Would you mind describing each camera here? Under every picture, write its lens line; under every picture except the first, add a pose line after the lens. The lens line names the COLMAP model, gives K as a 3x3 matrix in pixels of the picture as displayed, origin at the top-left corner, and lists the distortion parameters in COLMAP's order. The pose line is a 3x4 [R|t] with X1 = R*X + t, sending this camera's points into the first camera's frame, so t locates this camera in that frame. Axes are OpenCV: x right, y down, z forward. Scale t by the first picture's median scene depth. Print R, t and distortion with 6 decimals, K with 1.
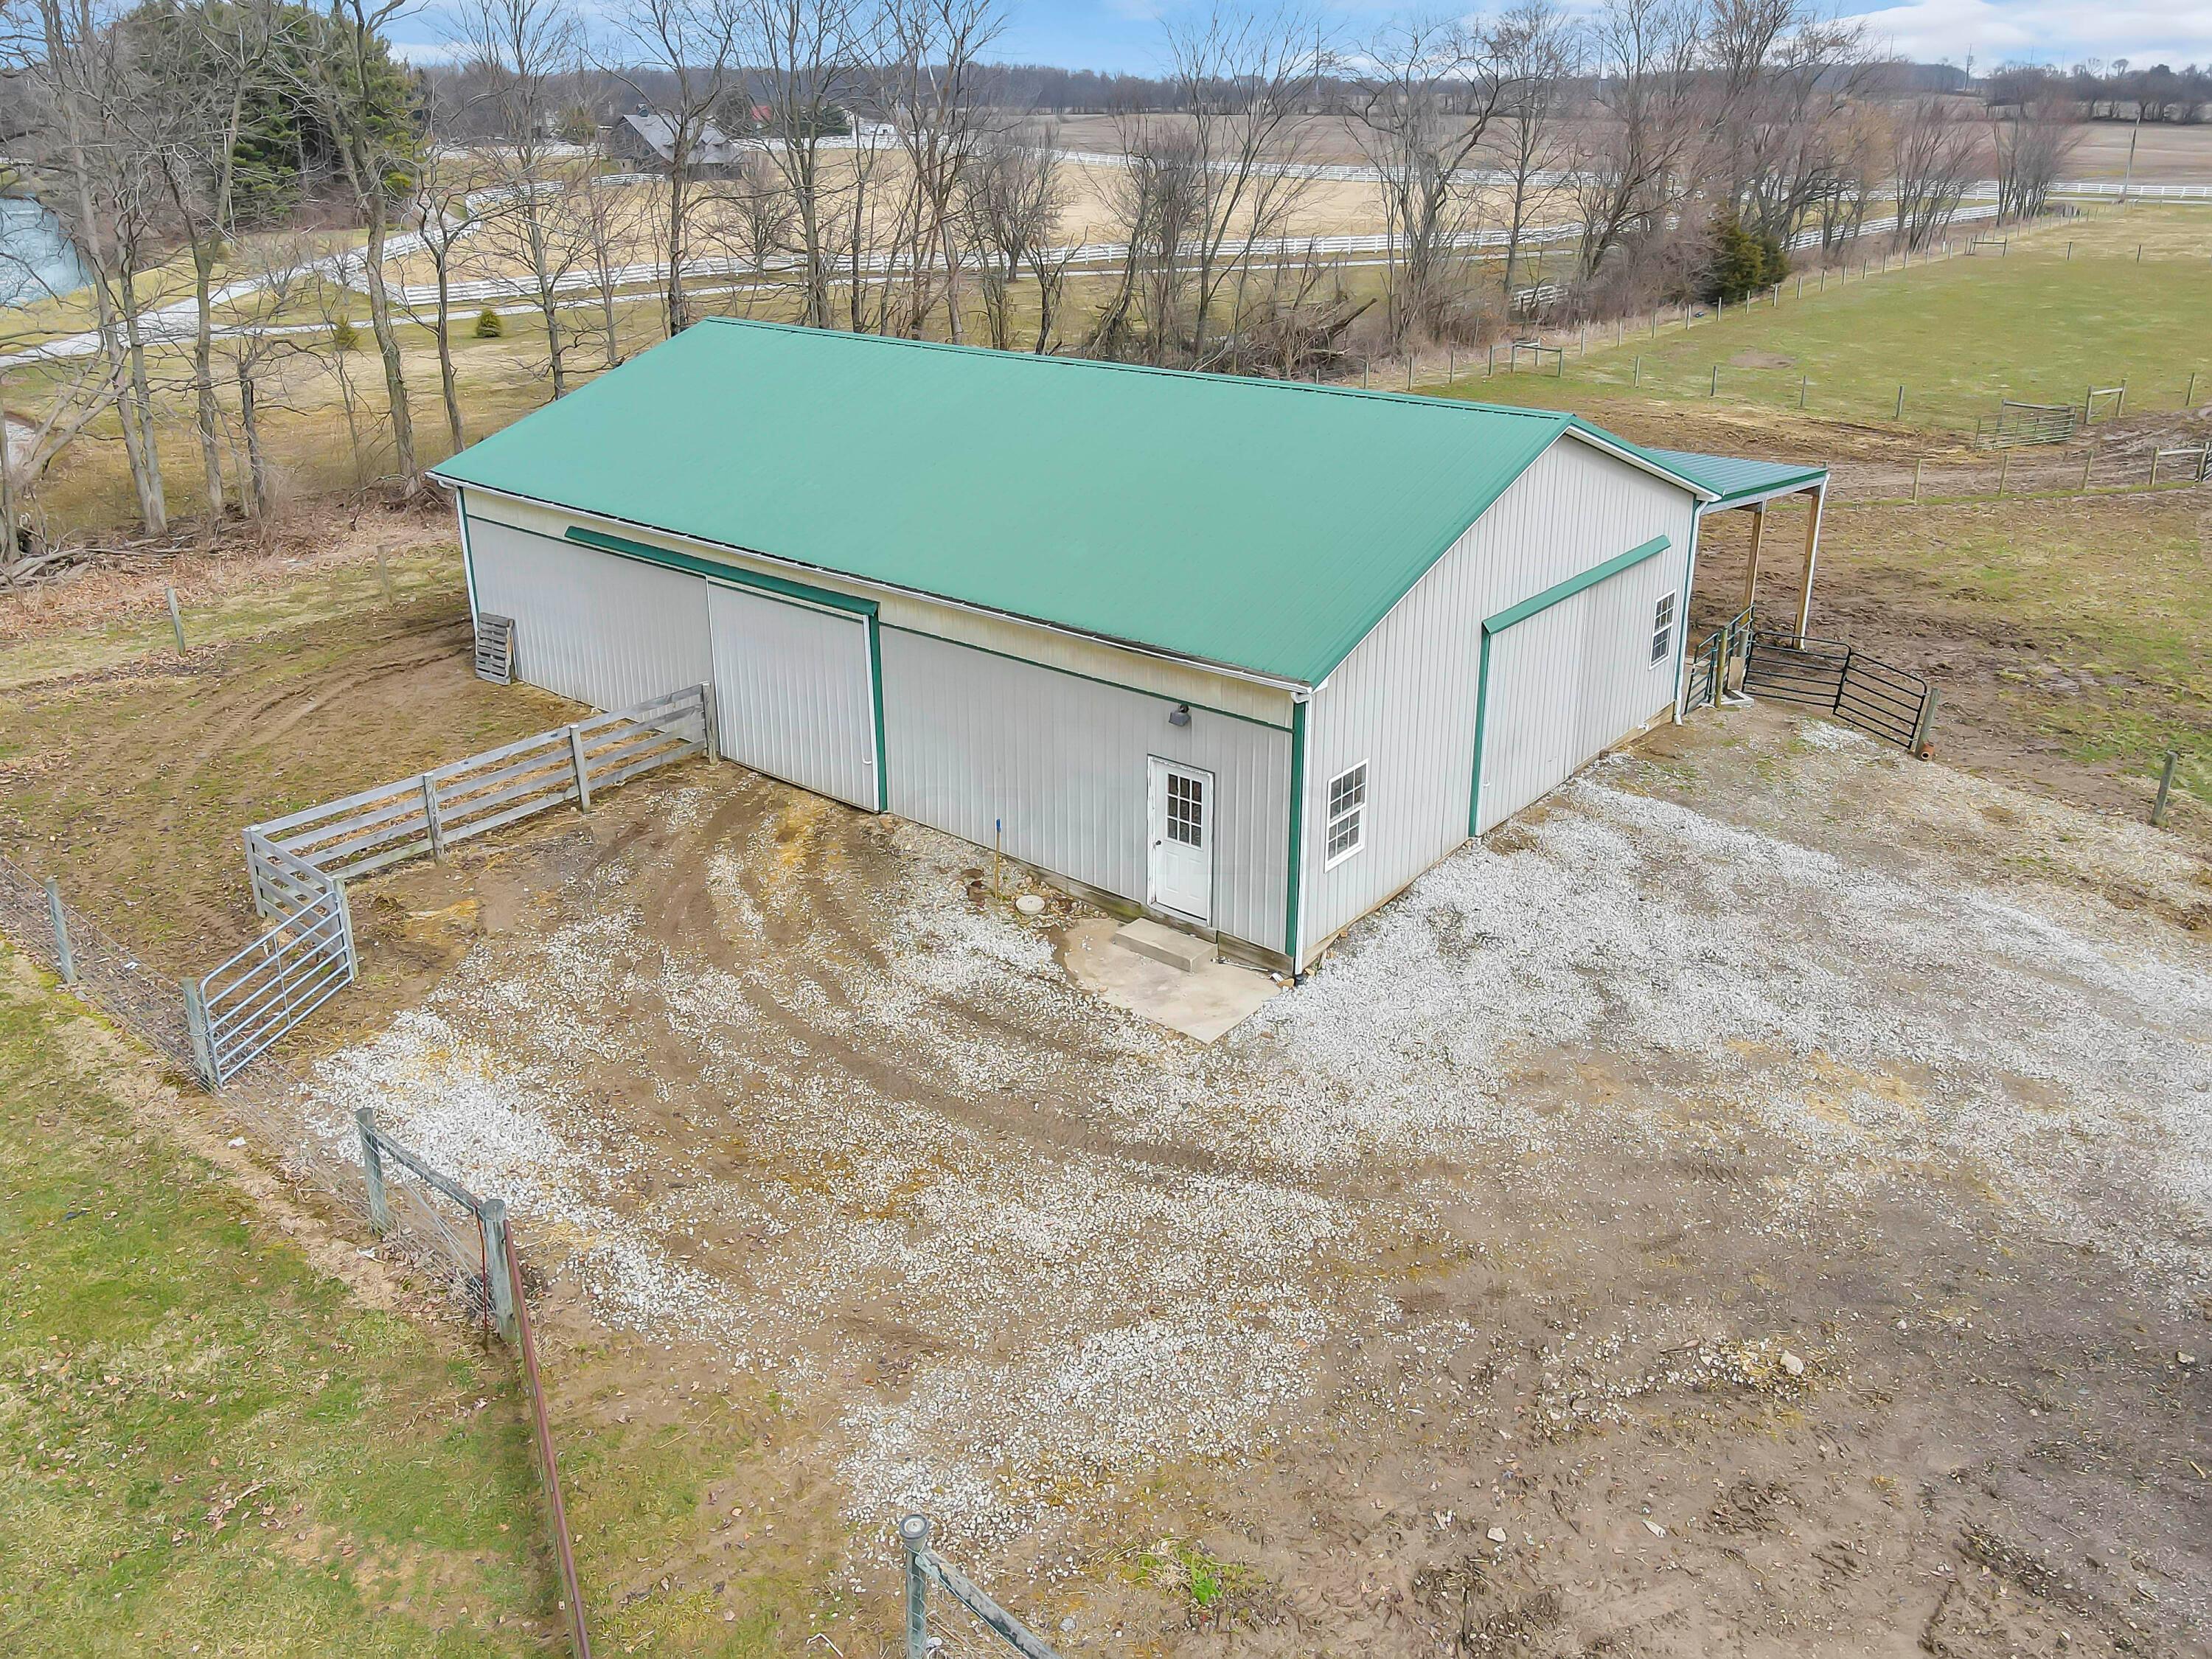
lens RADIAL K [[1653.8, 0, 1100.4], [0, 1653.8, 822.3], [0, 0, 1]] dist [0.008425, 0.004522]
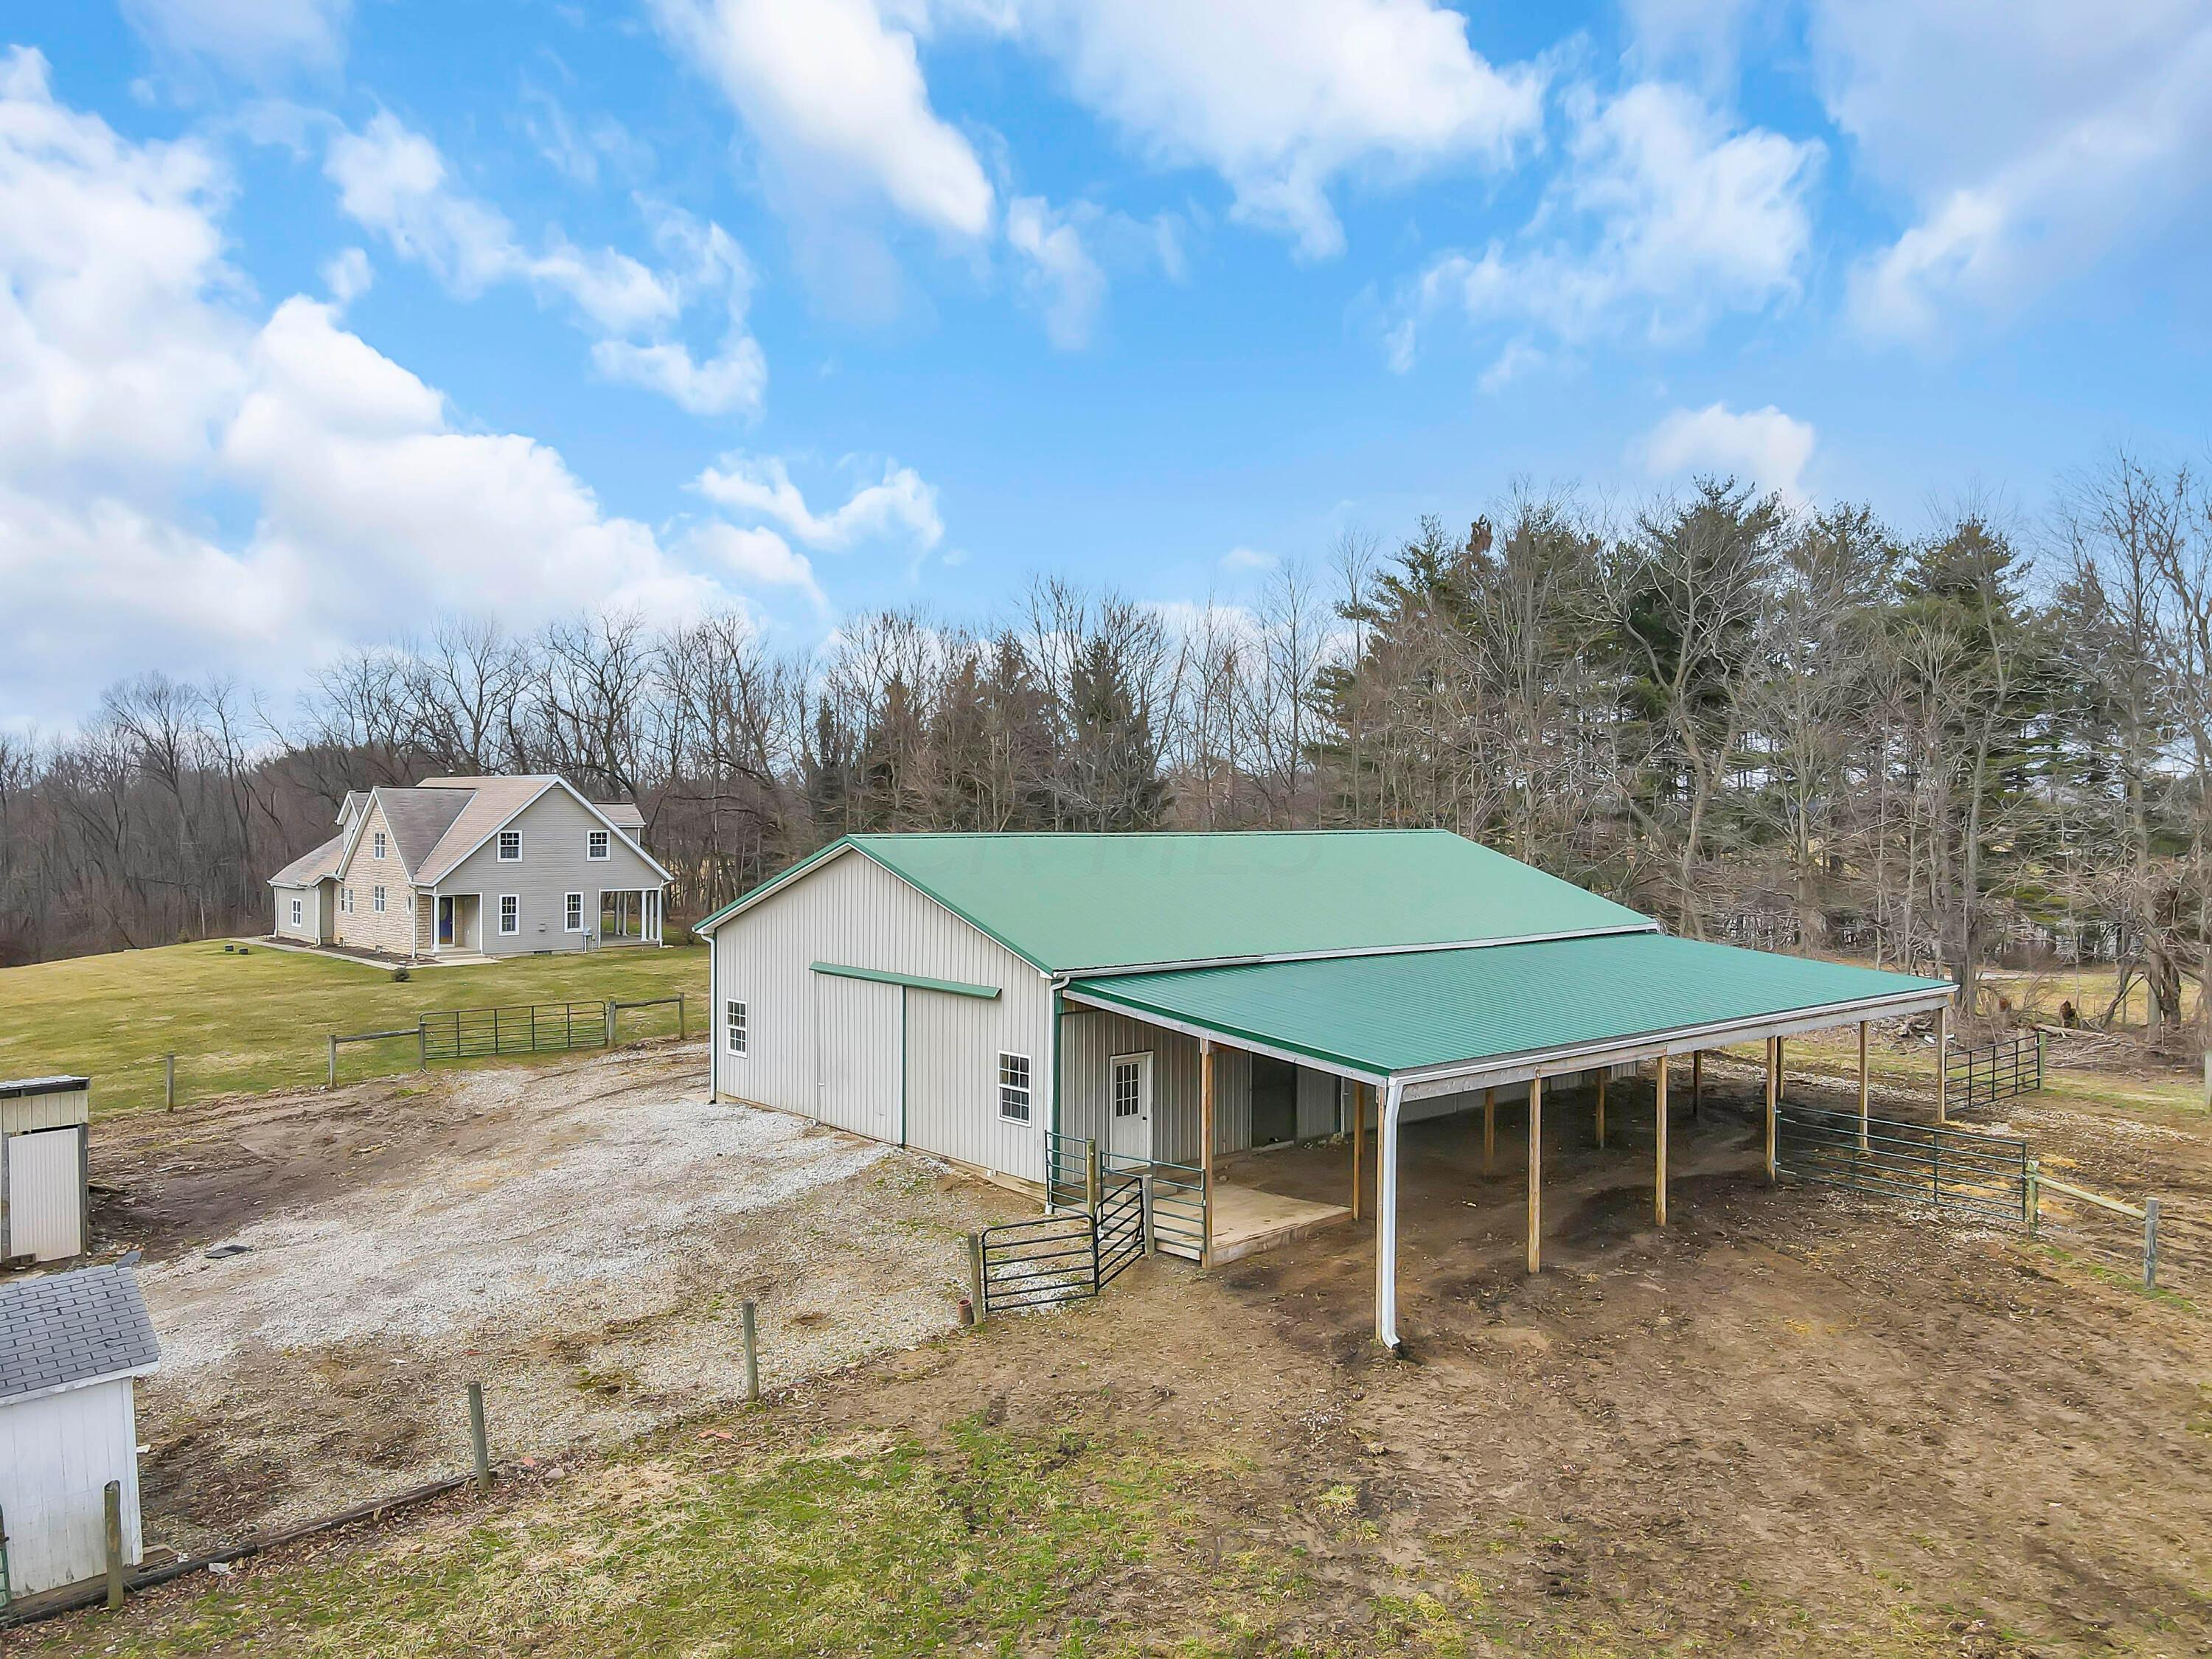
lens RADIAL K [[1653.8, 0, 1100.4], [0, 1653.8, 822.3], [0, 0, 1]] dist [0.008425, 0.004522]
pose [[-0.173099, 0.015389, -0.984784, 1.784416], [-0.385241, 0.919159, 0.082078, -0.492298], [0.906436, 0.393587, -0.153177, 1.495406]]
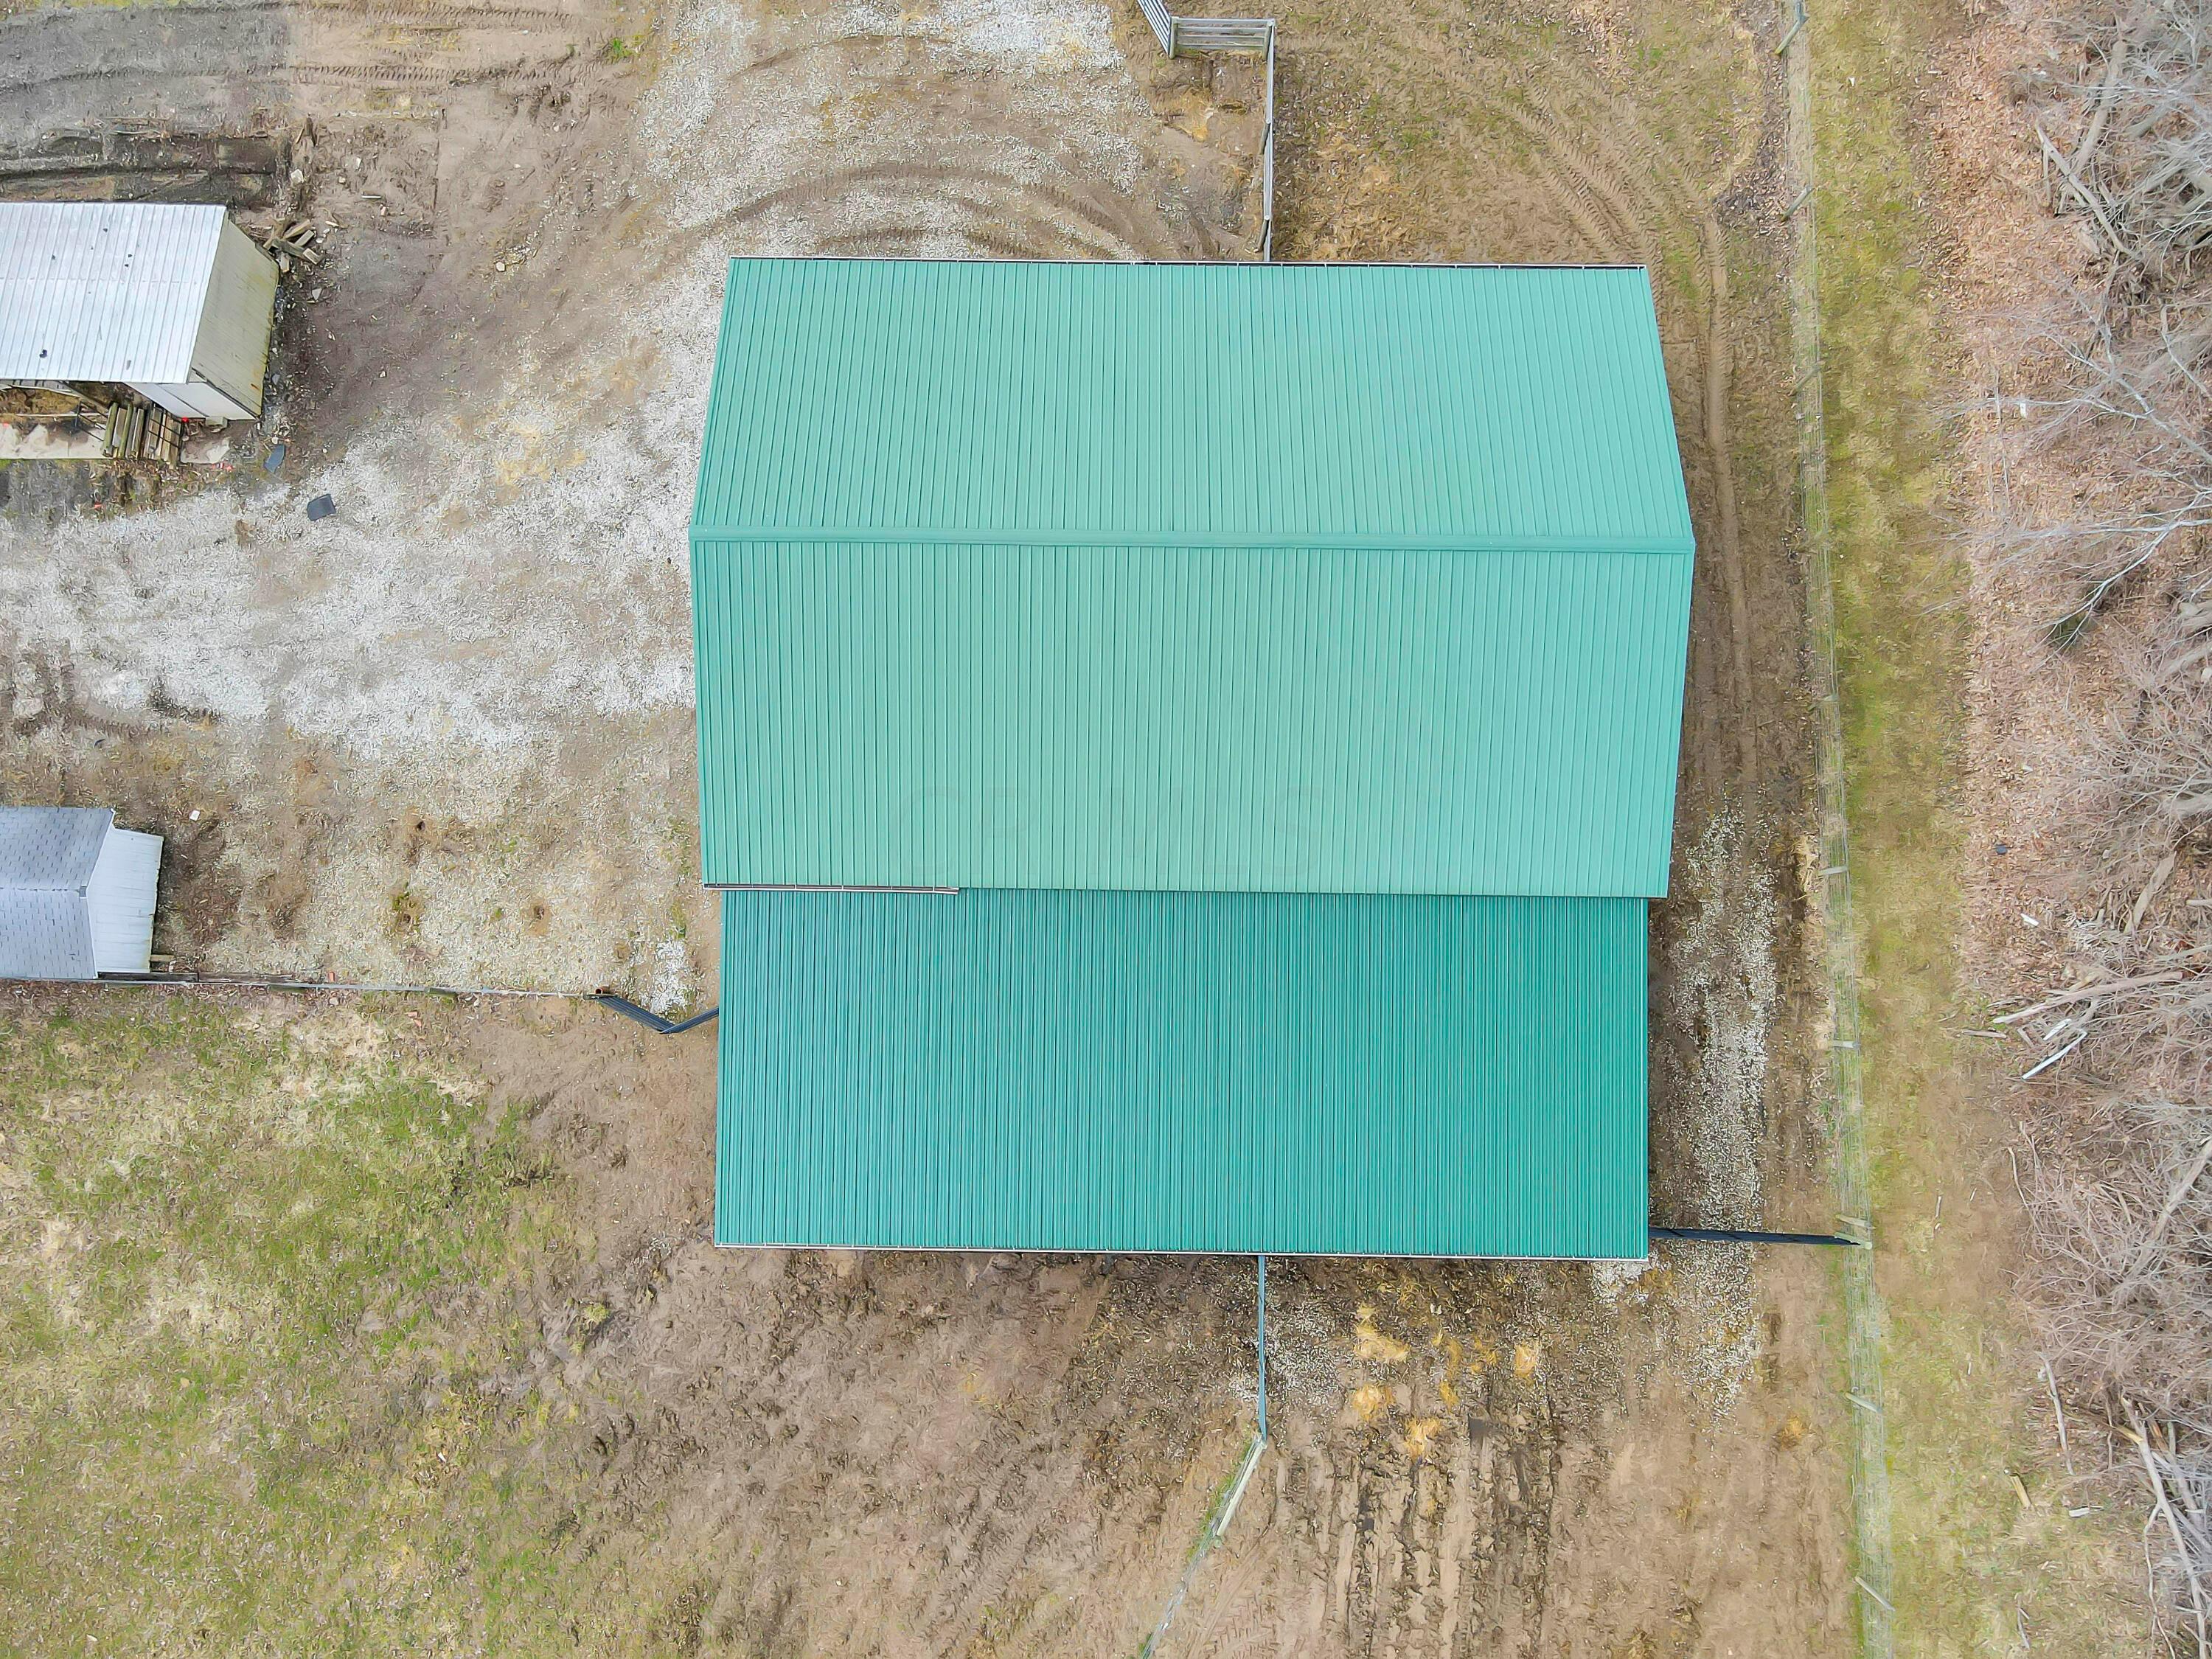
lens RADIAL K [[1653.8, 0, 1100.4], [0, 1653.8, 822.3], [0, 0, 1]] dist [0.008425, 0.004522]
pose [[-0.782450, 0.618893, -0.068875, 0.282052], [-0.231619, -0.186578, 0.954747, -1.807311], [0.578036, 0.762994, 0.289335, 1.032079]]
